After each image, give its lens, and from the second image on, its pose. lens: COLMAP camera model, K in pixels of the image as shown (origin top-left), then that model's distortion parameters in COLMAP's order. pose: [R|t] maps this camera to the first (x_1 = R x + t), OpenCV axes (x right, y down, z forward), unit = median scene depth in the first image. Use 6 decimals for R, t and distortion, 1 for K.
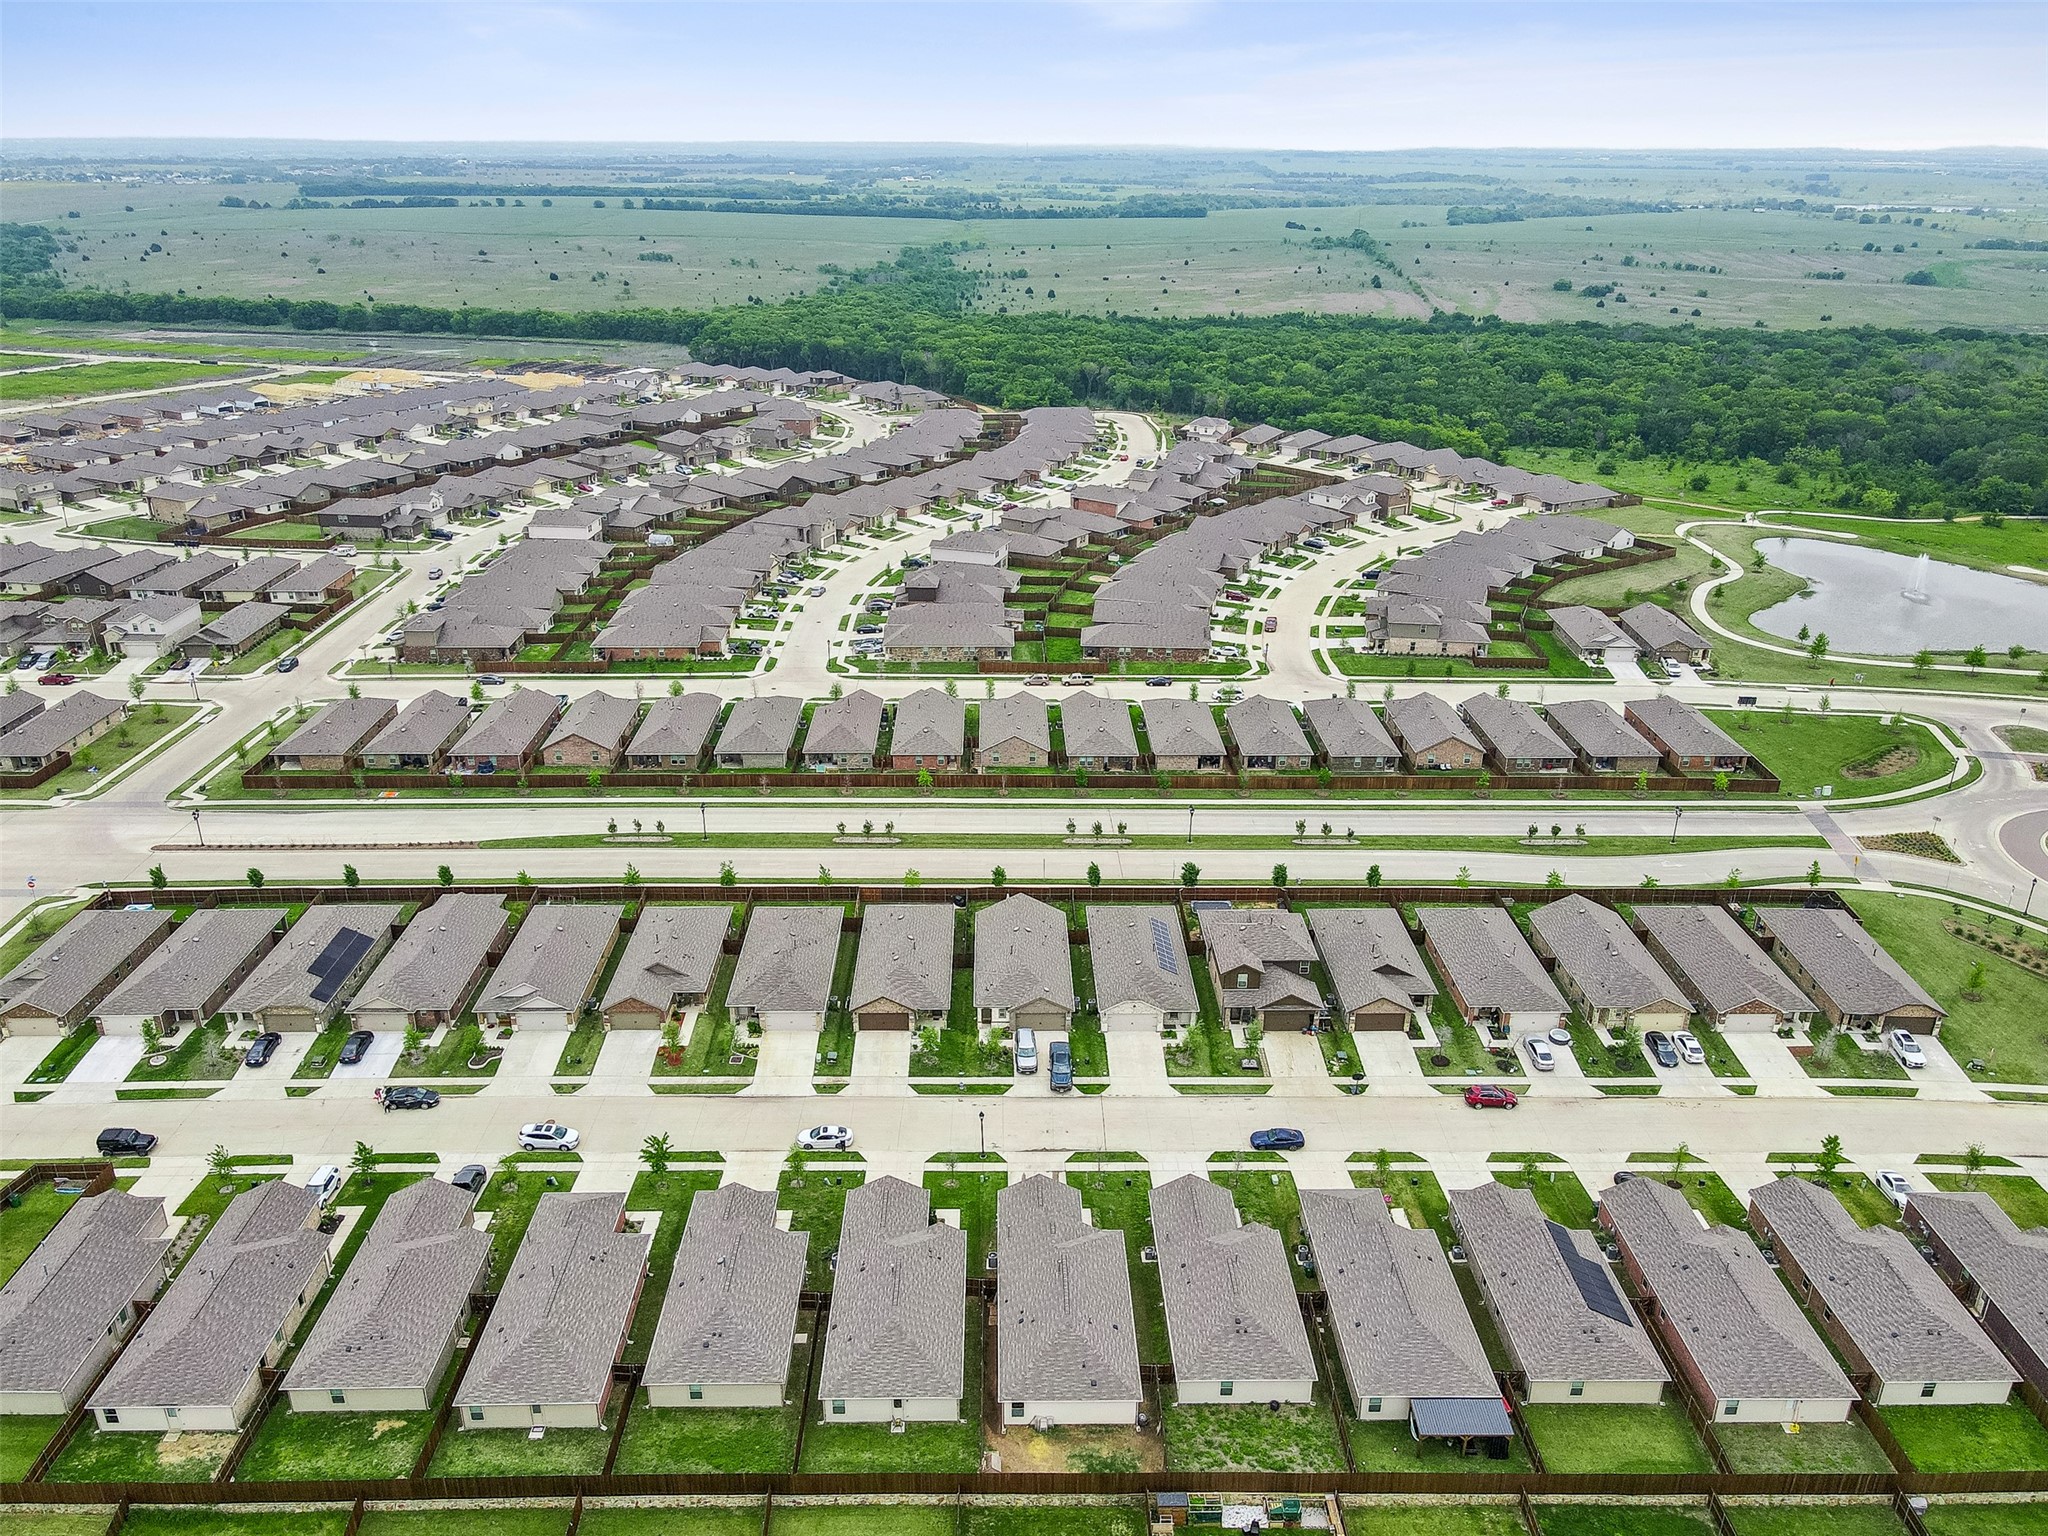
lens RADIAL K [[1510.4, 0, 1014.3], [0, 1510.4, 765.2], [0, 0, 1]] dist [-0.008747, 0.032441]
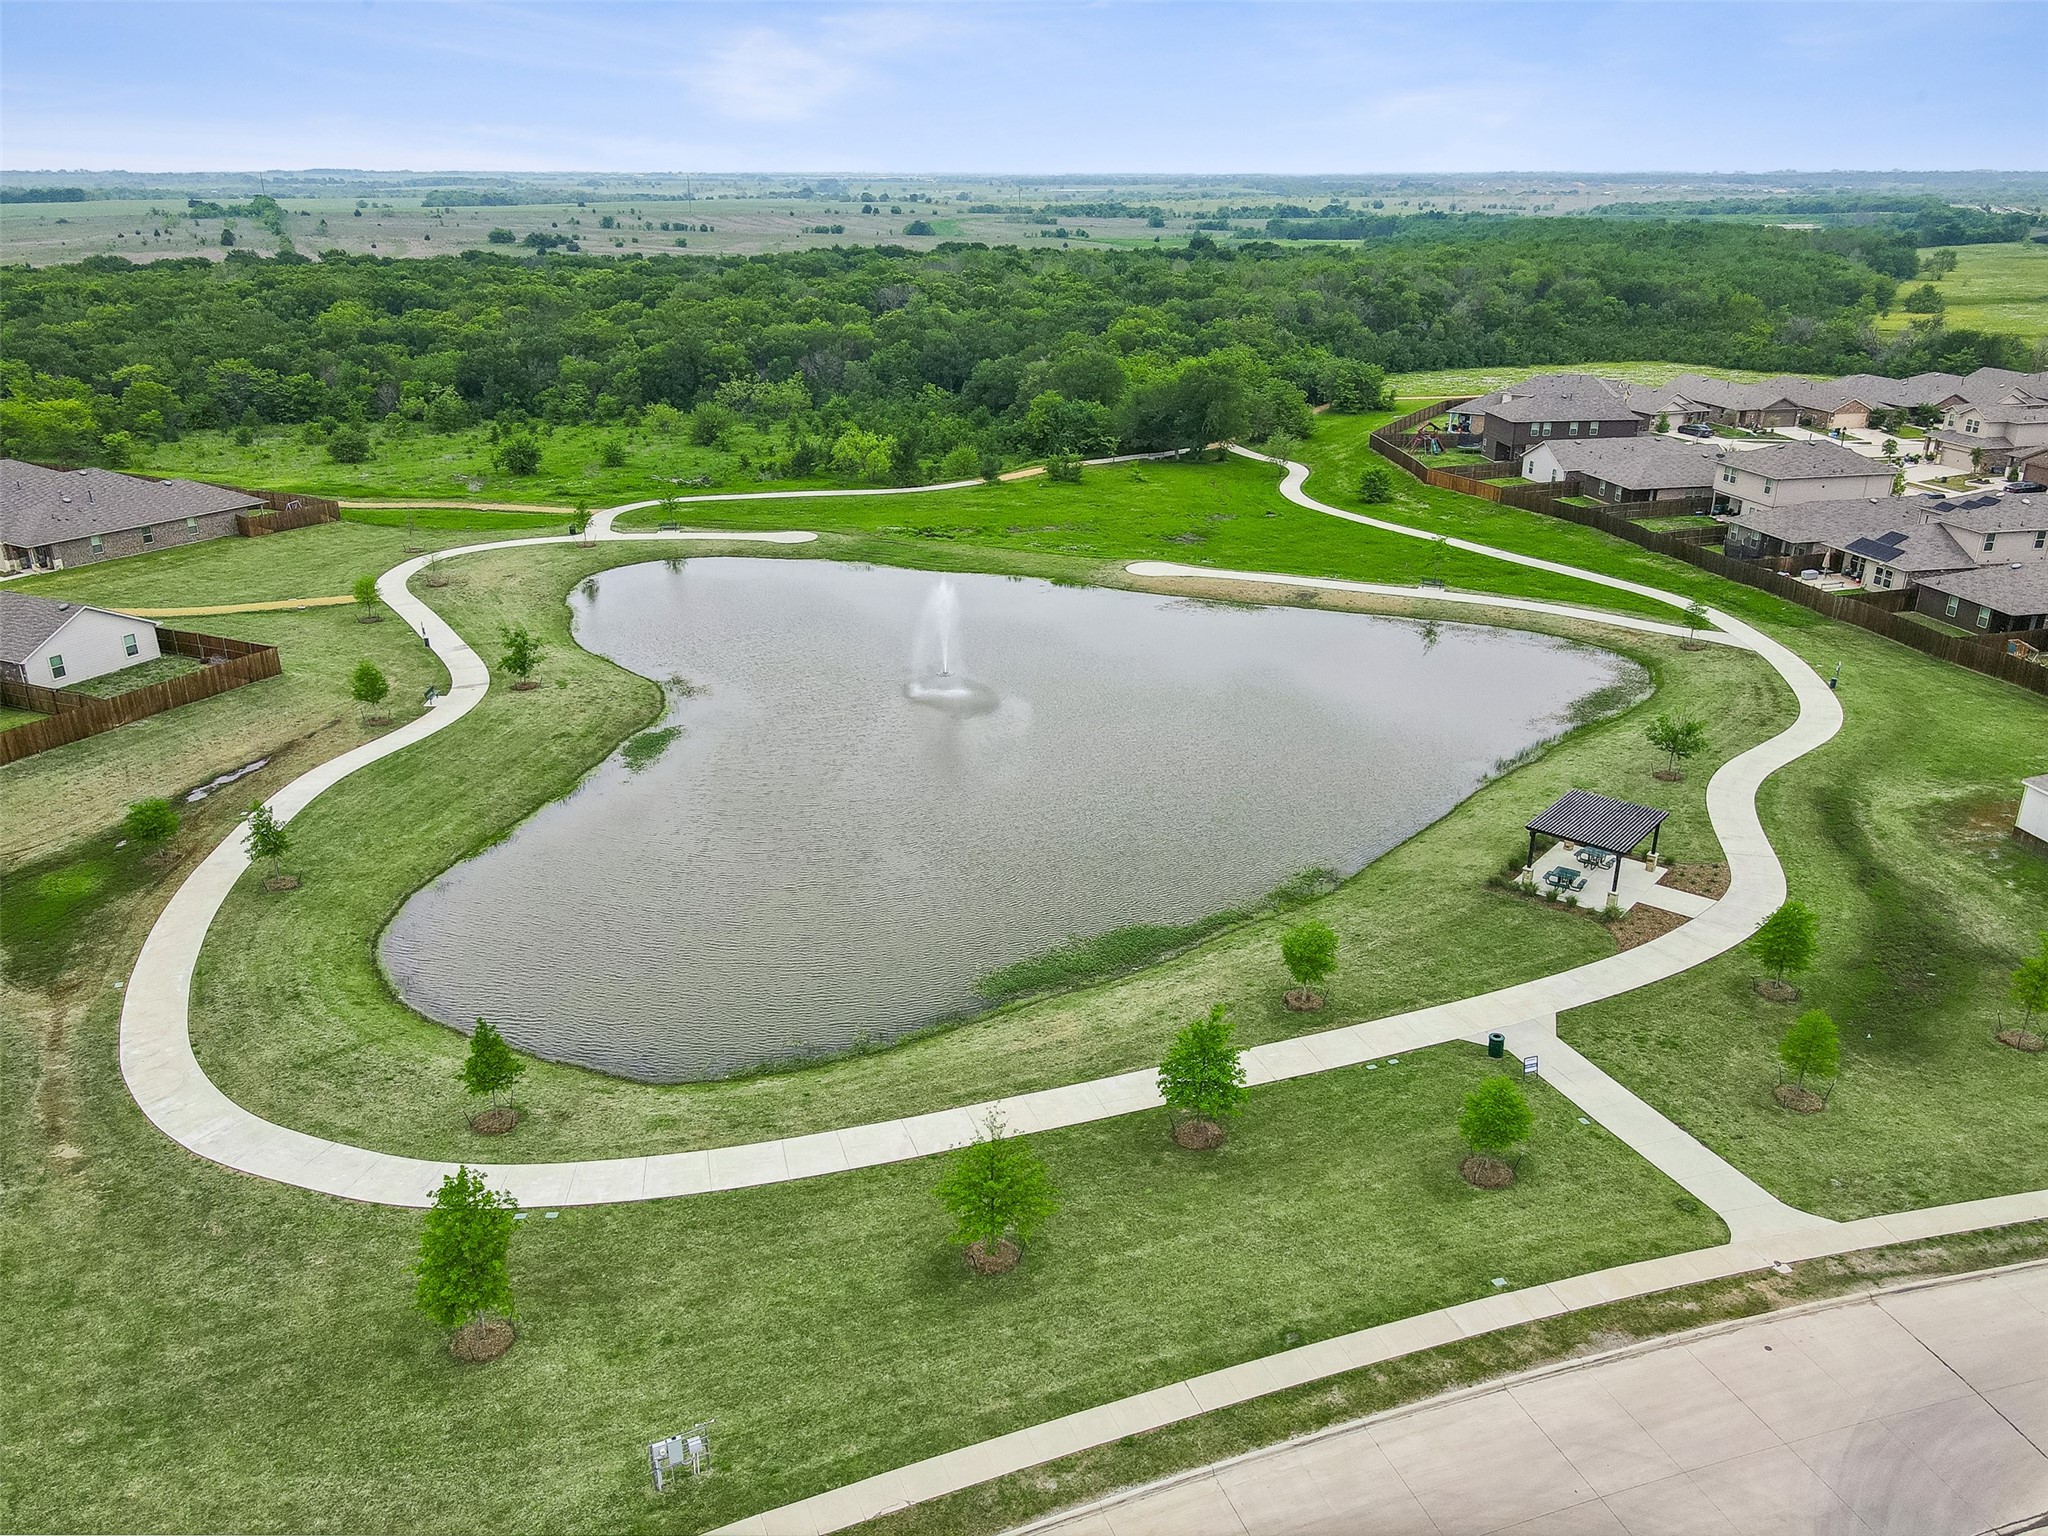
lens RADIAL K [[1510.4, 0, 1014.3], [0, 1510.4, 765.2], [0, 0, 1]] dist [-0.008747, 0.032441]
pose [[0.843816, -0.200886, 0.497613, 0.509355], [0.209859, 0.976972, 0.038540, -0.124724], [-0.493897, 0.071908, 0.866542, 0.814906]]
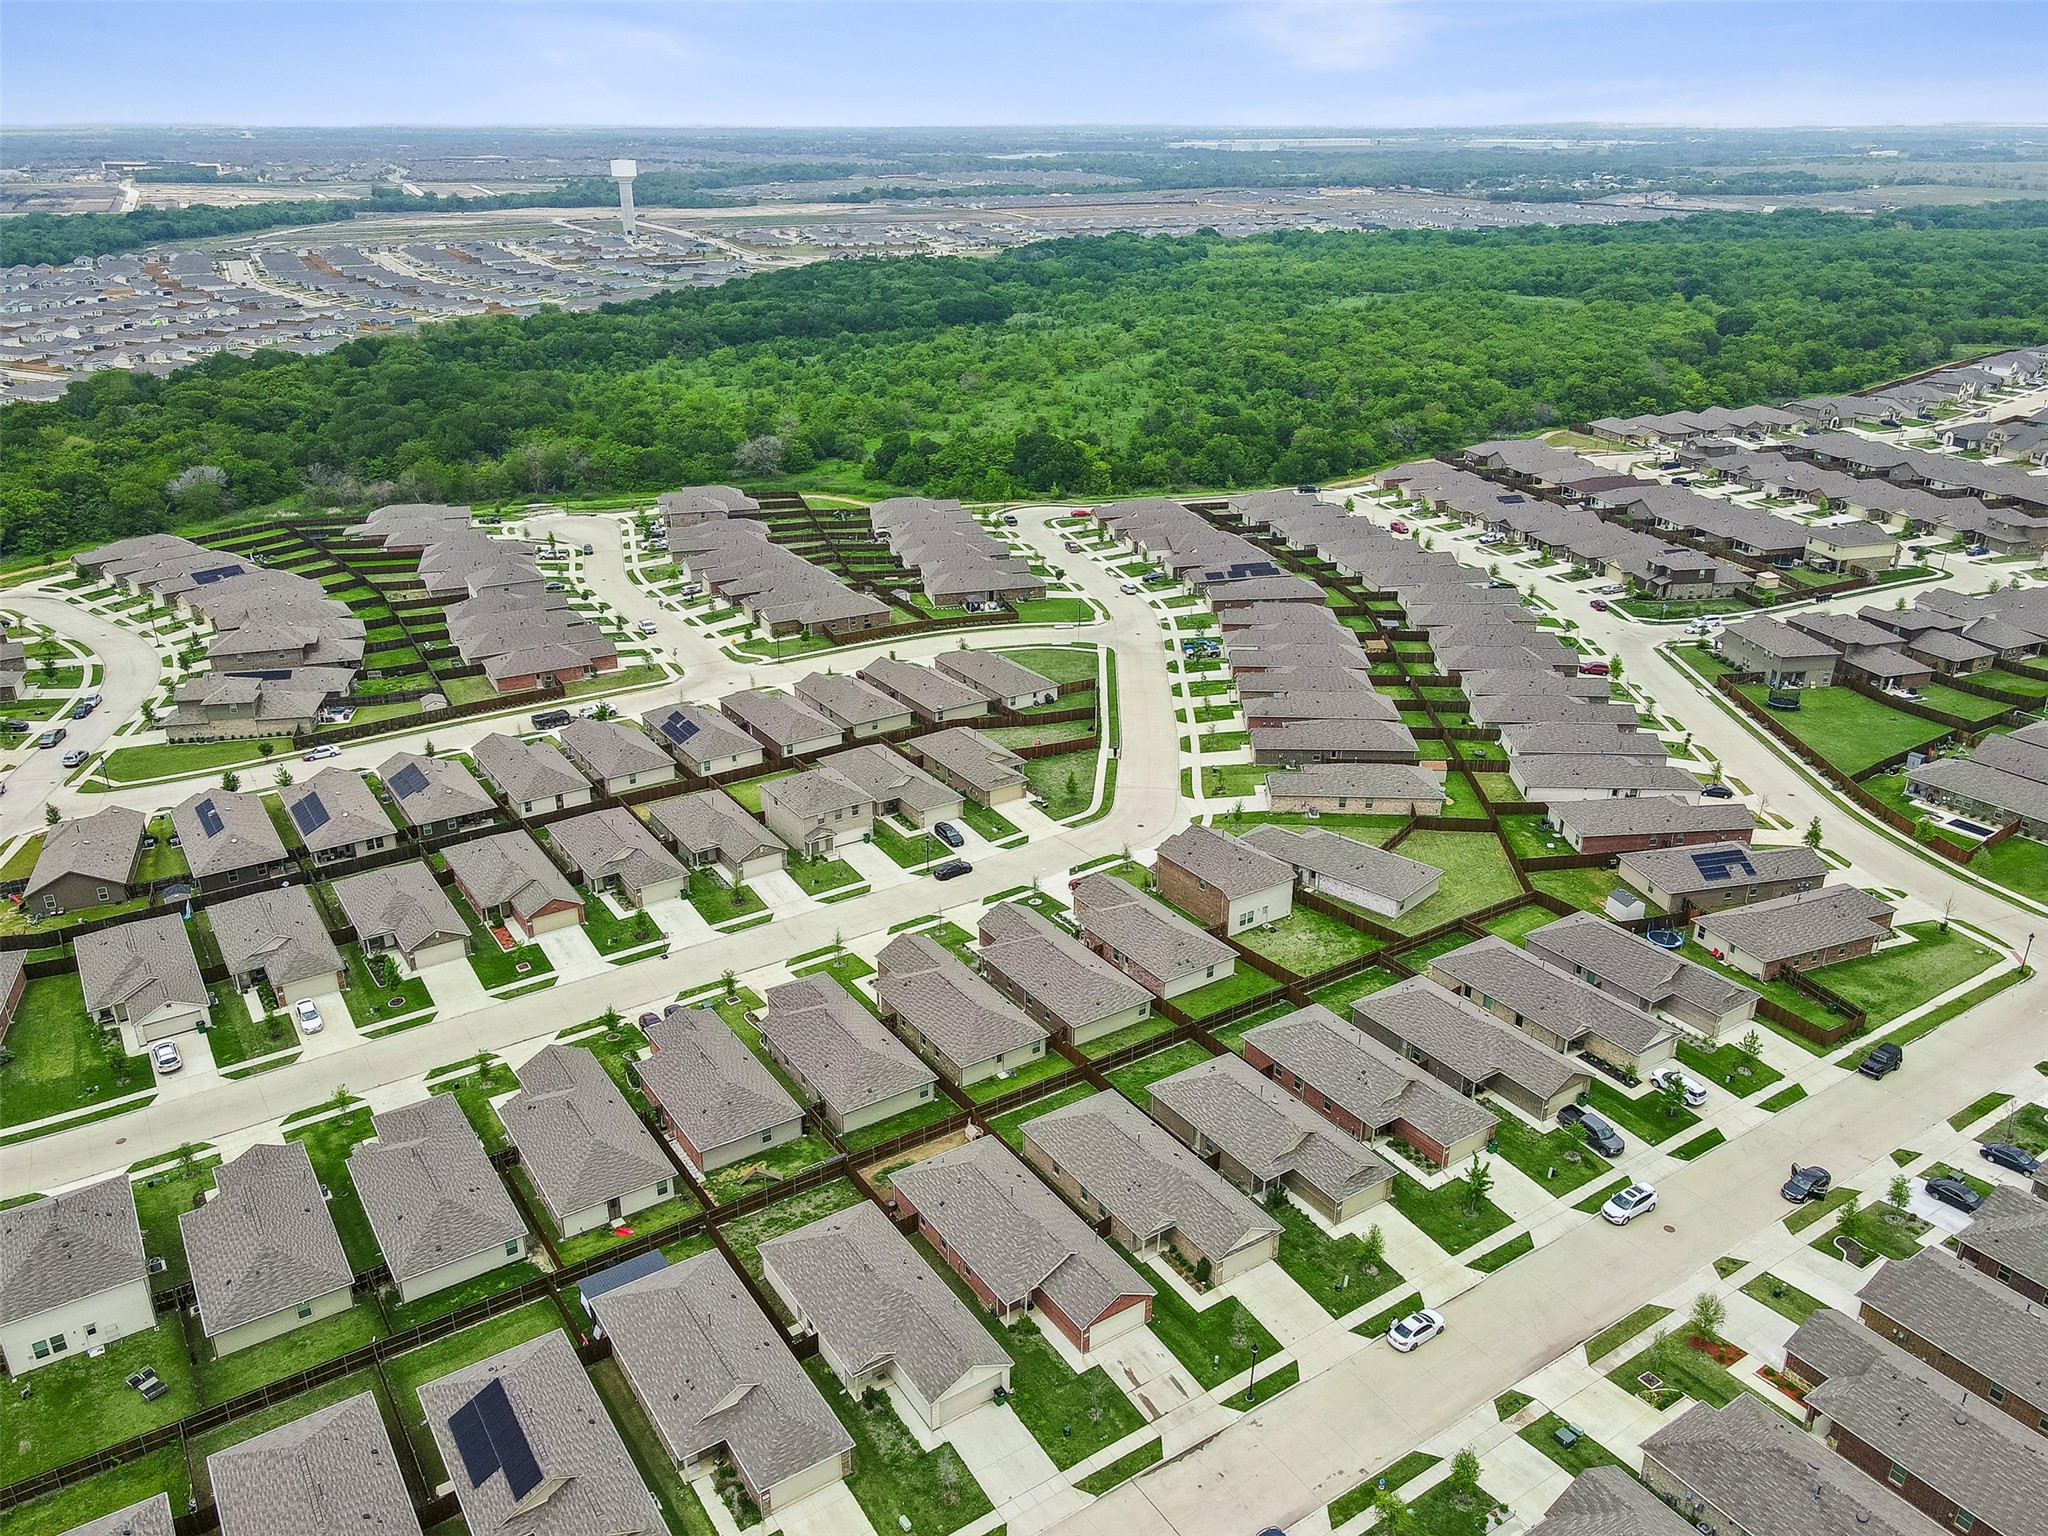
lens RADIAL K [[1510.4, 0, 1014.3], [0, 1510.4, 765.2], [0, 0, 1]] dist [-0.008747, 0.032441]
pose [[-0.840567, 0.207692, -0.500311, 0.207849], [-0.211883, 0.723946, 0.656512, -0.239092], [0.498550, 0.657850, -0.564519, 0.595452]]
